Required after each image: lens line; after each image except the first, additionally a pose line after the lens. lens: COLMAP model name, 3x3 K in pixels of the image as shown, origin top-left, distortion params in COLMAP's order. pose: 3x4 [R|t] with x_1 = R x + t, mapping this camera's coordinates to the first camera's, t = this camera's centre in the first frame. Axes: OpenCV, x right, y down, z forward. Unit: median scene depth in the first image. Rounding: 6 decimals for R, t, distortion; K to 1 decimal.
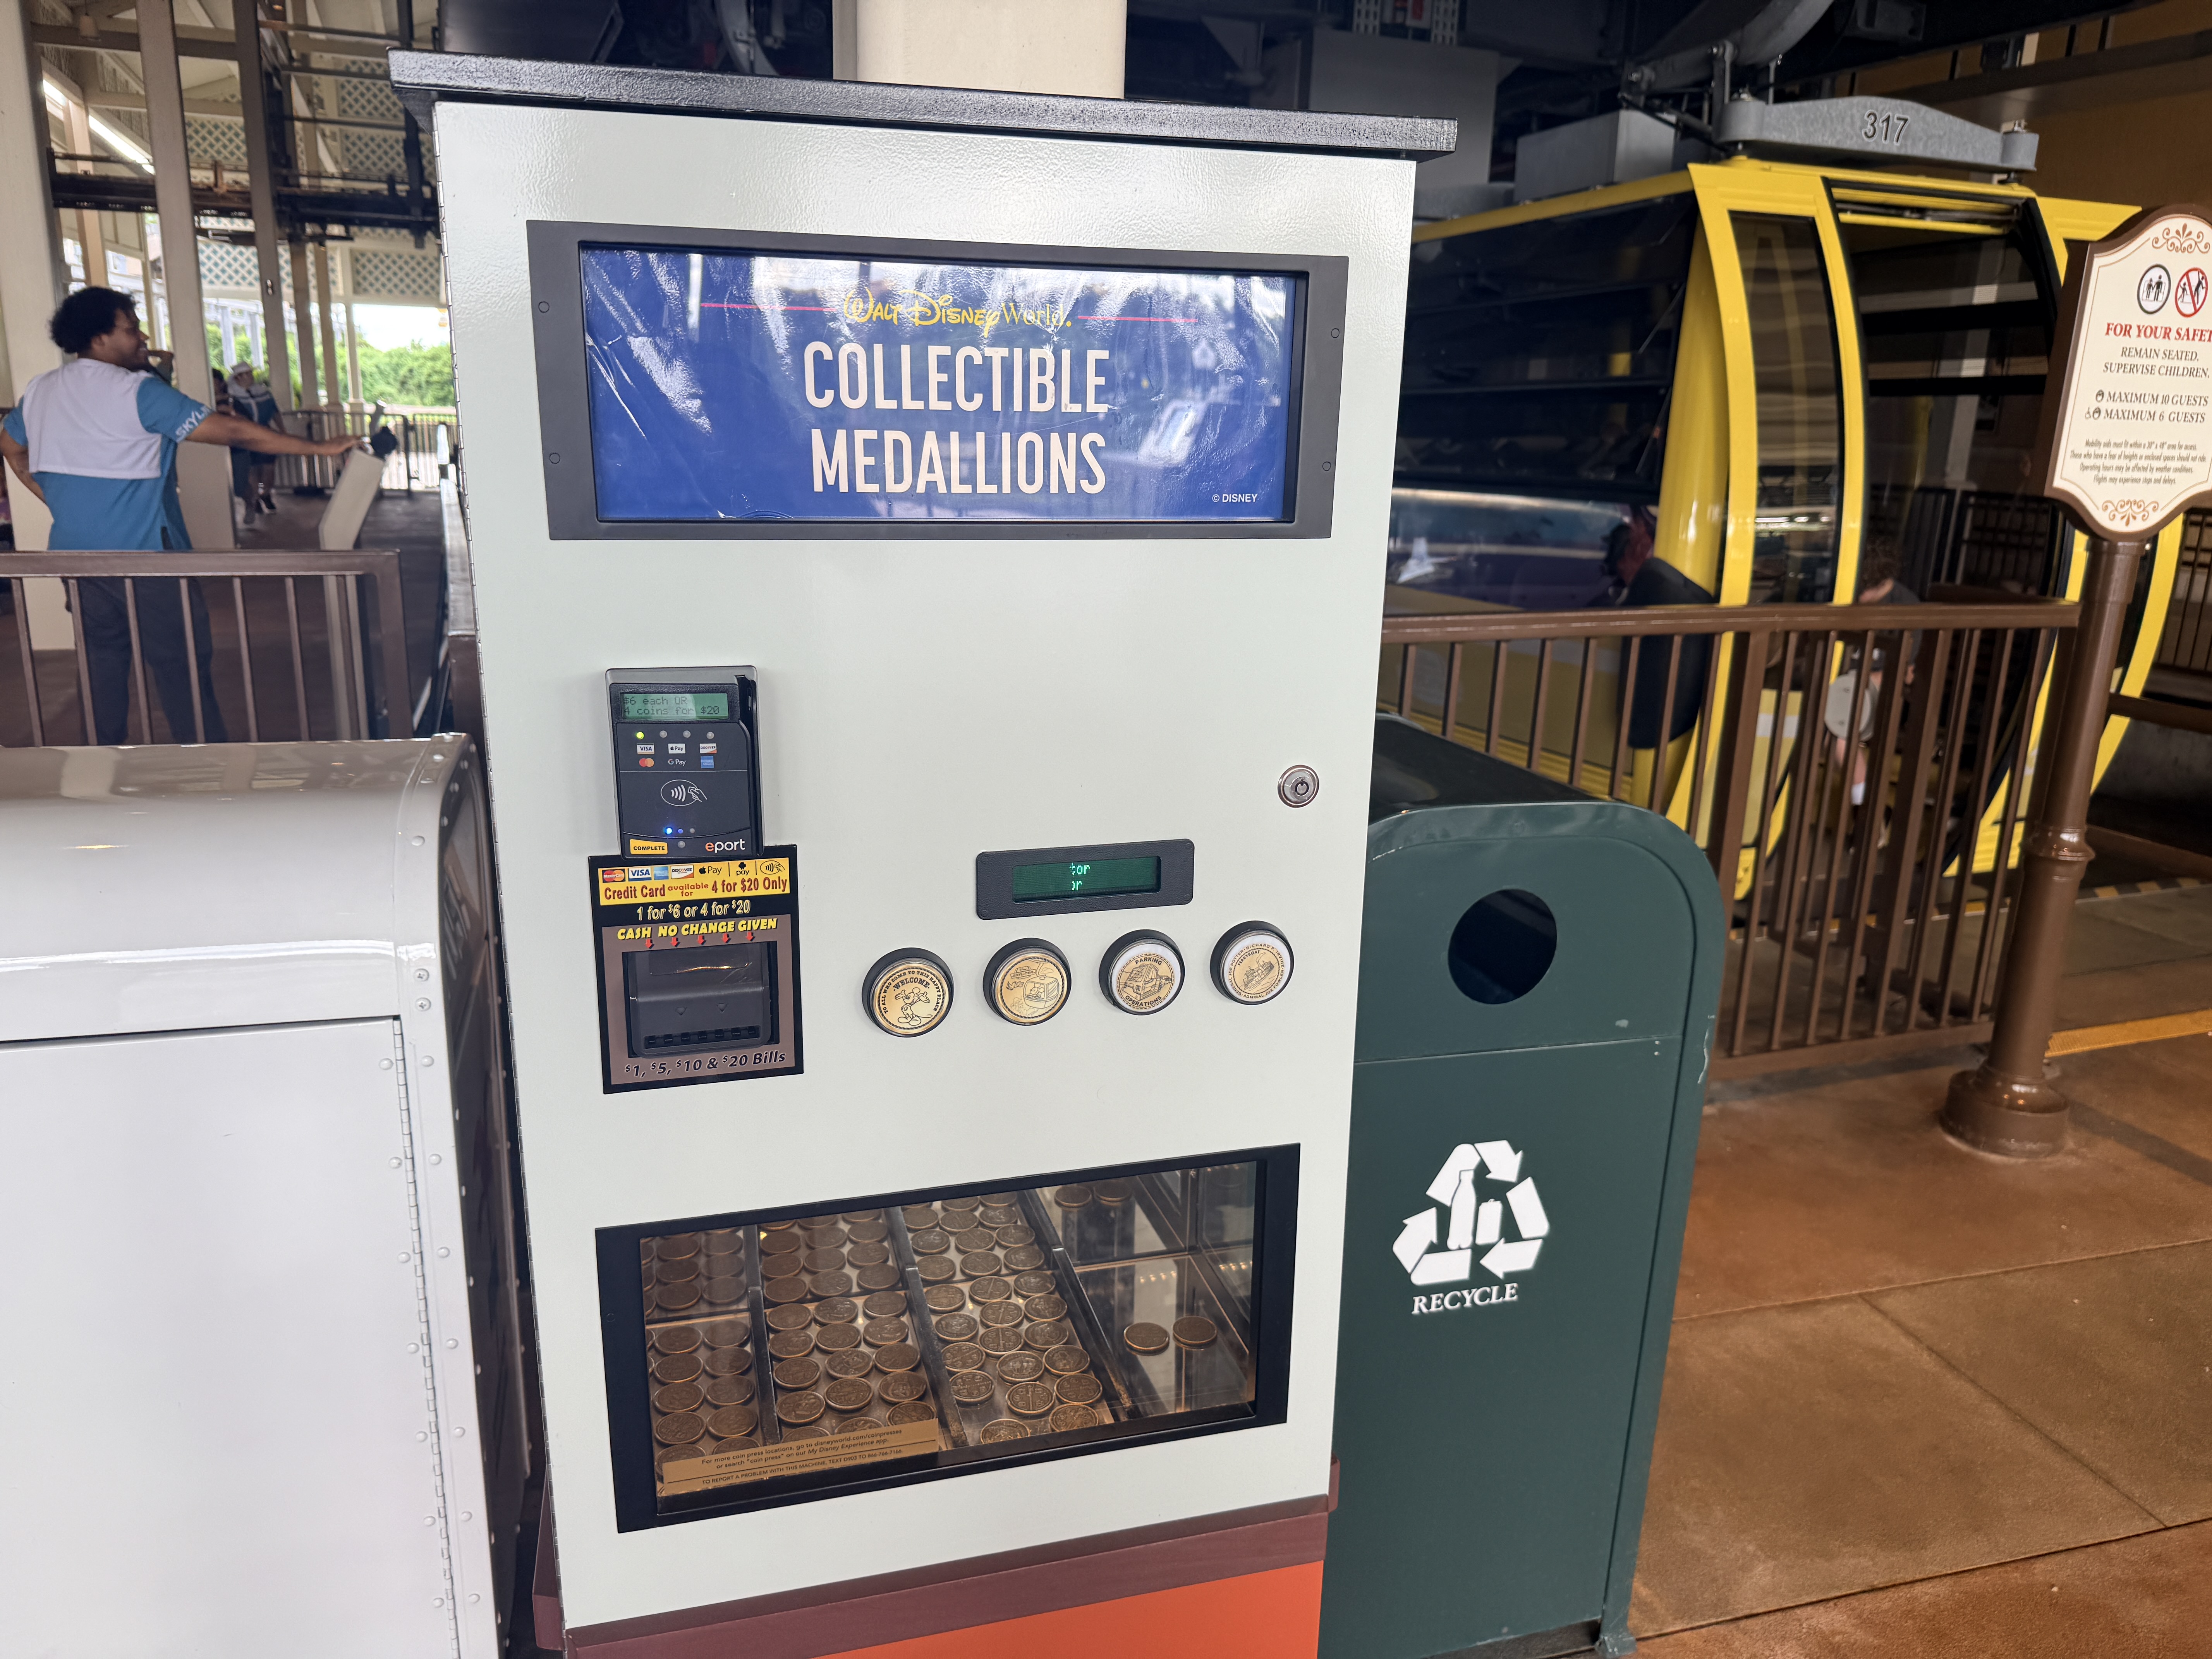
lens RADIAL K [[1567.1, 0, 1103.3], [0, 1567.1, 832.3], [0, 0, 1]] dist [0.000518, 0.000165]
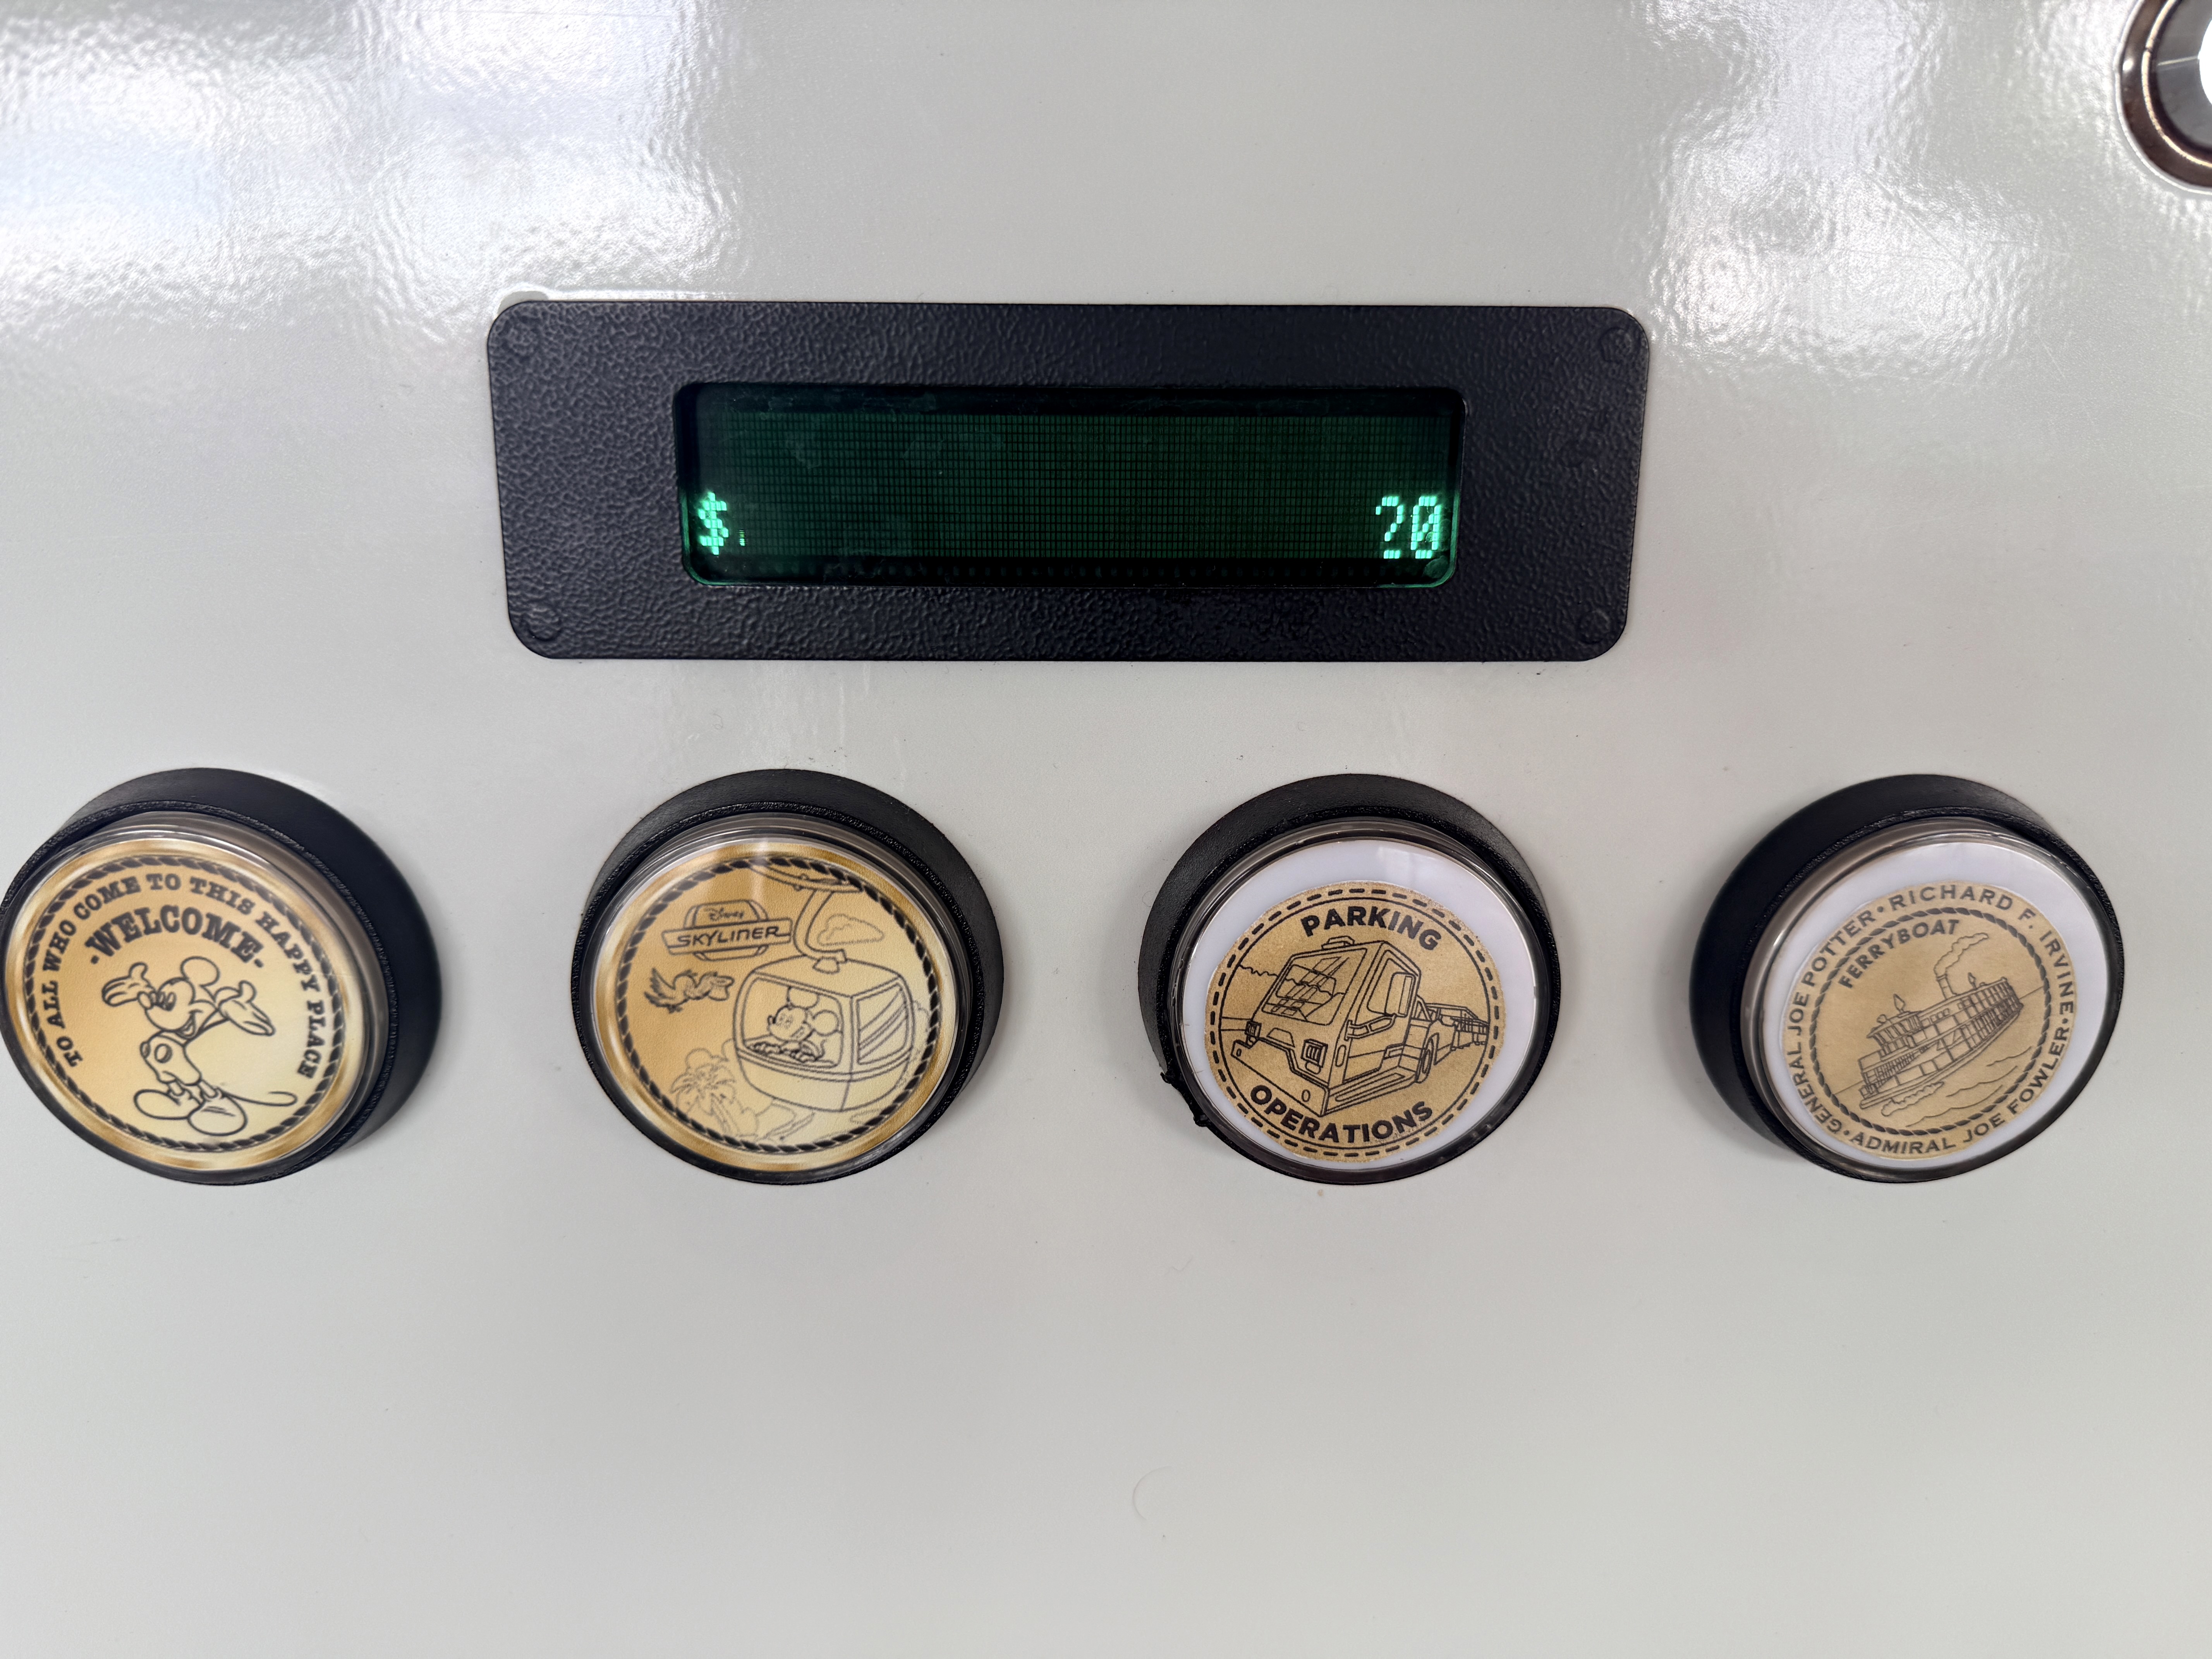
lens RADIAL K [[1567.1, 0, 1109.9], [0, 1567.1, 826.4], [0, 0, 1]] dist [0.000518, 0.000165]
pose [[0.966807, 0.061694, -0.247949, 0.045370], [-0.061862, 0.998059, 0.007122, 0.070110], [0.247907, 0.008453, 0.968747, 0.796885]]
